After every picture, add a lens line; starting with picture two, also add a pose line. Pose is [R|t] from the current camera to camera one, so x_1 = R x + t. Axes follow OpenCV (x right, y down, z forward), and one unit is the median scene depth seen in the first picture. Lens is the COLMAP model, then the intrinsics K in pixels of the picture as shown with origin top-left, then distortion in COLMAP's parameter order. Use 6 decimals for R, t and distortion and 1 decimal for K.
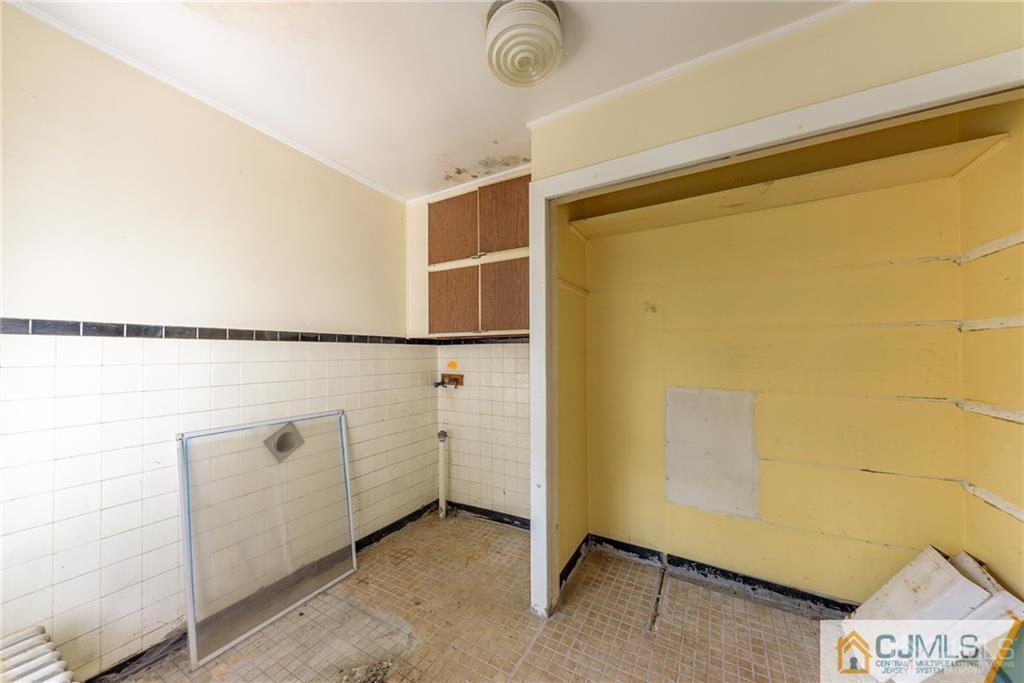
lens RADIAL K [[352.4, 0, 509.3], [0, 352.4, 349.7], [0, 0, 1]] dist [0.012984, -0.002157]
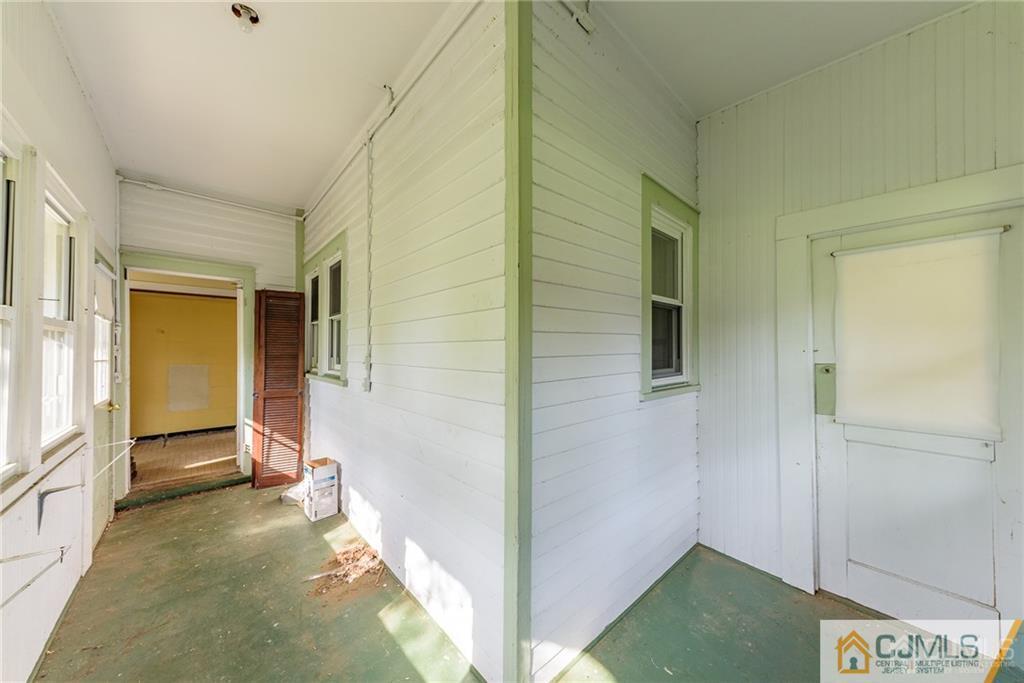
lens RADIAL K [[352.4, 0, 508.8], [0, 352.4, 343.7], [0, 0, 1]] dist [0.012984, -0.002157]
pose [[0.319149, 0.012877, 0.947617, -1.128092], [-0.009378, 0.999902, -0.010430, -0.036064], [-0.947658, -0.005558, 0.319239, -1.990000]]
